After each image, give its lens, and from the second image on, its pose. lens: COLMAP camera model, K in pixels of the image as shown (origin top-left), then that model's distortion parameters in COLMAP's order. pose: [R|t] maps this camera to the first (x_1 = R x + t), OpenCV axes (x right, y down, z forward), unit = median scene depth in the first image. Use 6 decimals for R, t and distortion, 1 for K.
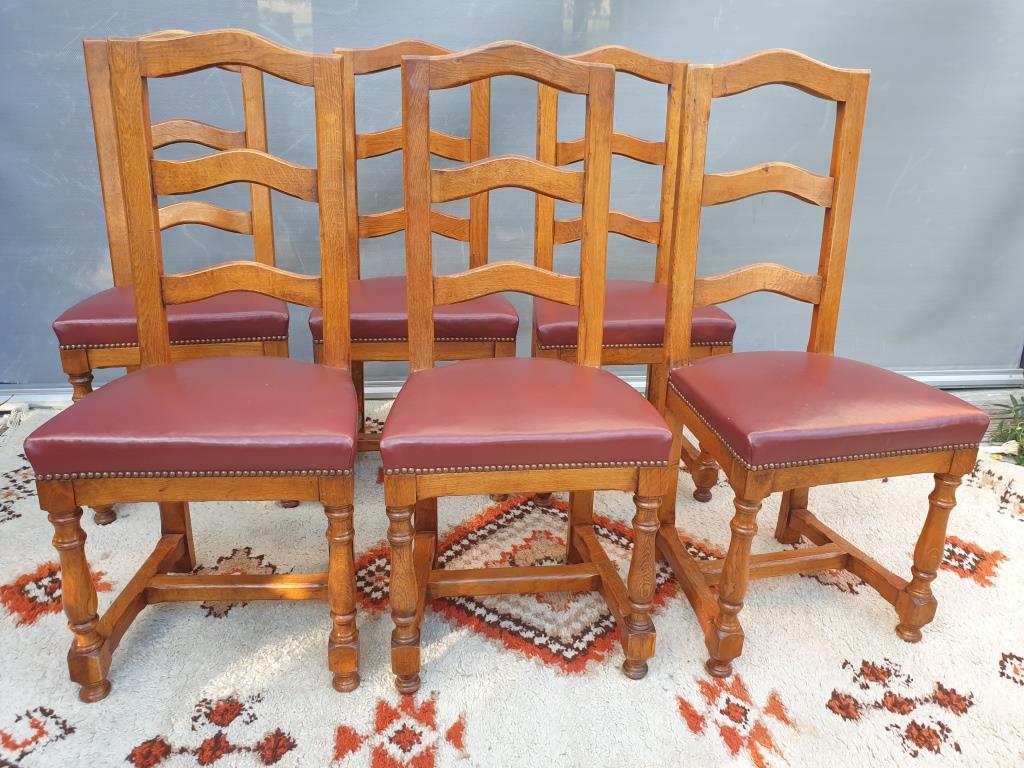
lens RADIAL K [[796.3, 0, 517.4], [0, 796.3, 369.2], [0, 0, 1]] dist [-0.003704, 0.028080]
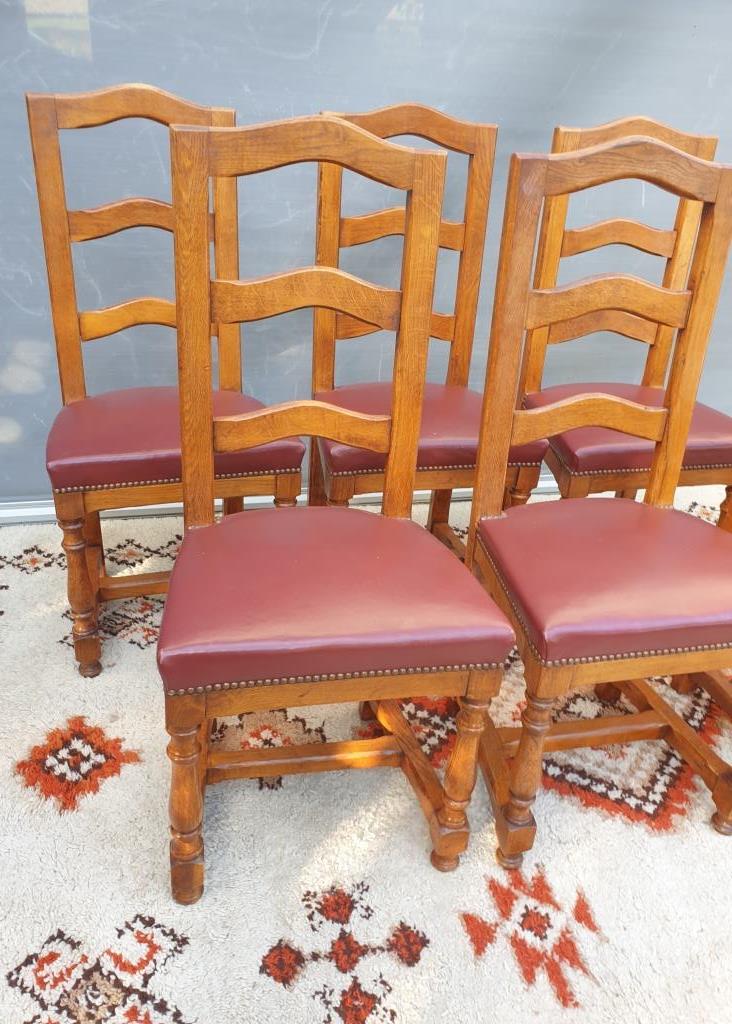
lens RADIAL K [[796.2, 0, 345.3], [0, 796.2, 529.8], [0, 0, 1]] dist [-0.005147, 0.012353]
pose [[0.994790, -0.023211, 0.099266, -0.405584], [0.007353, 0.987536, 0.157224, -0.137135], [-0.101678, -0.155675, 0.982561, 0.145245]]
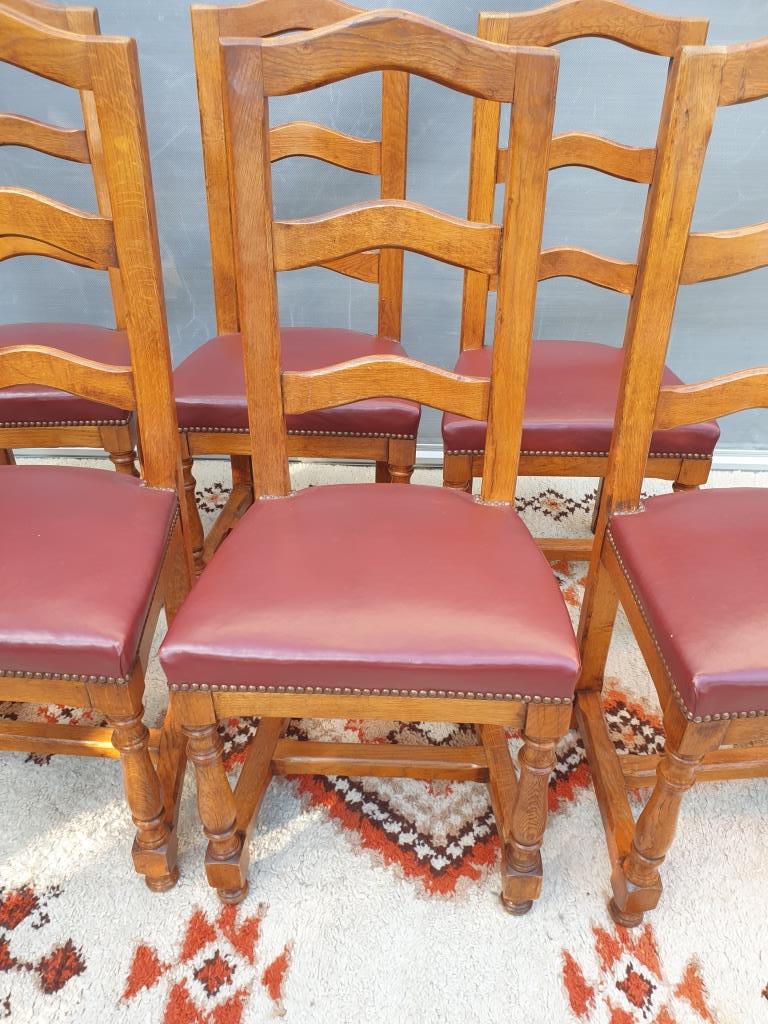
lens RADIAL K [[796.3, 0, 391.3], [0, 796.3, 529.4], [0, 0, 1]] dist [-0.003704, 0.028080]
pose [[0.988545, 0.072626, -0.132306, 0.103571], [-0.040261, 0.971740, 0.232595, -0.161432], [0.145460, -0.224604, 0.963532, 0.304681]]
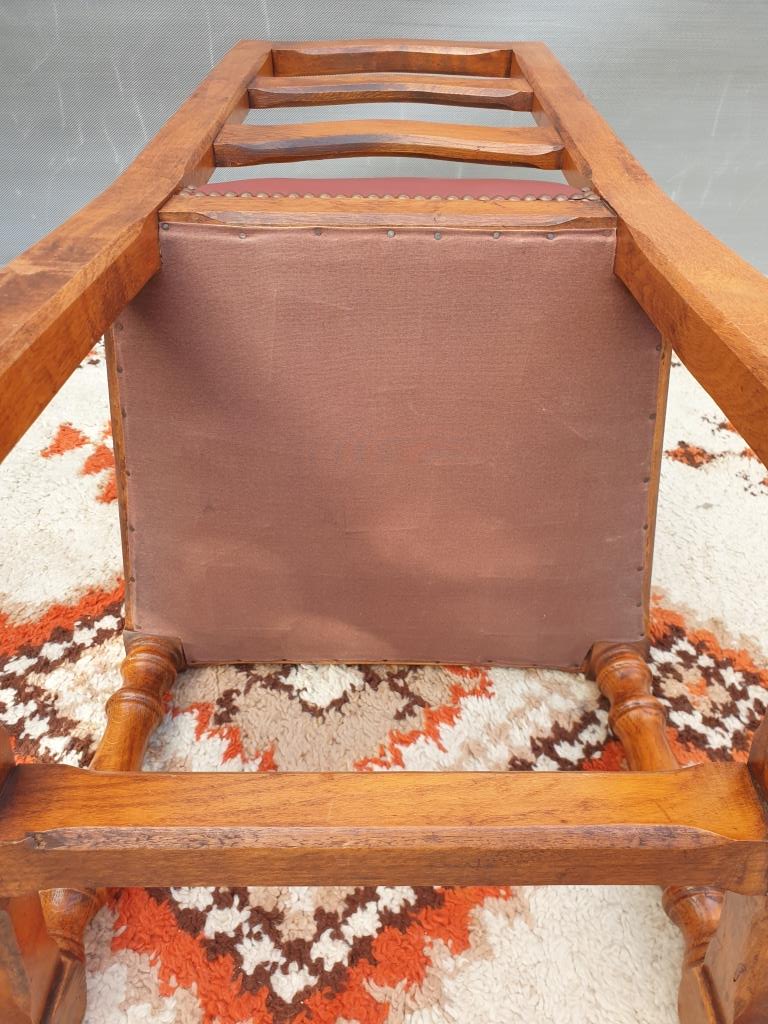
lens RADIAL K [[796.3, 0, 391.3], [0, 796.3, 529.4], [0, 0, 1]] dist [-0.003704, 0.028080]
pose [[0.992687, 0.051639, -0.109119, 0.139909], [-0.025443, 0.973085, 0.229040, 0.095042], [0.118009, -0.224588, 0.967282, 0.749393]]
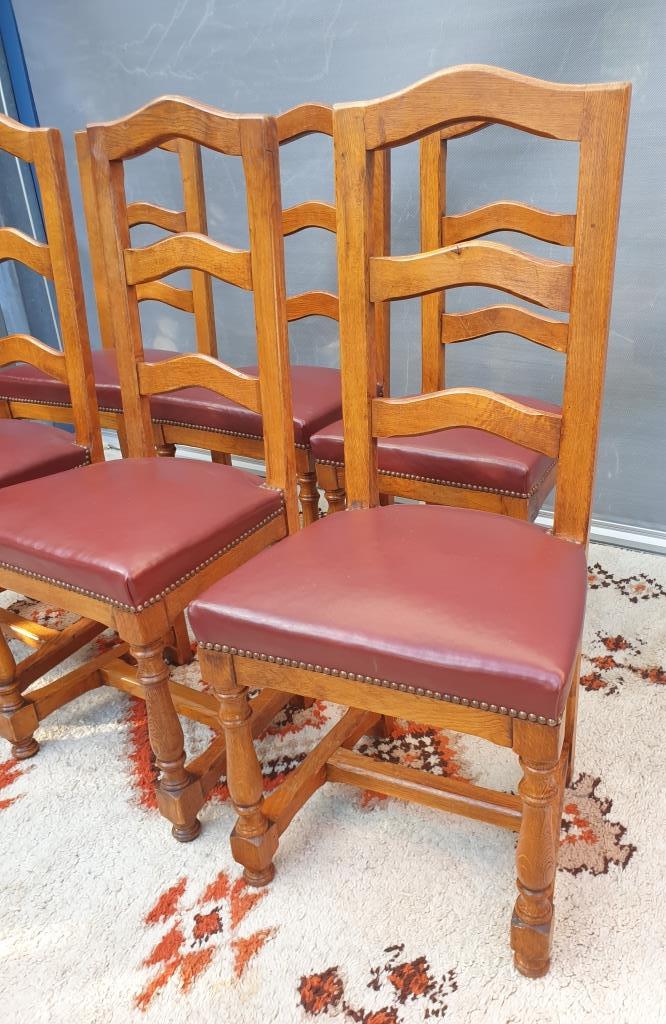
lens RADIAL K [[802.9, 0, 408.1], [0, 802.9, 529.1], [0, 0, 1]] dist [0.009937, 0.013339]
pose [[0.791507, 0.204188, -0.576041, 0.791203], [-0.154807, 0.978783, 0.134235, -0.108233], [0.591229, -0.017072, 0.806323, 0.433966]]
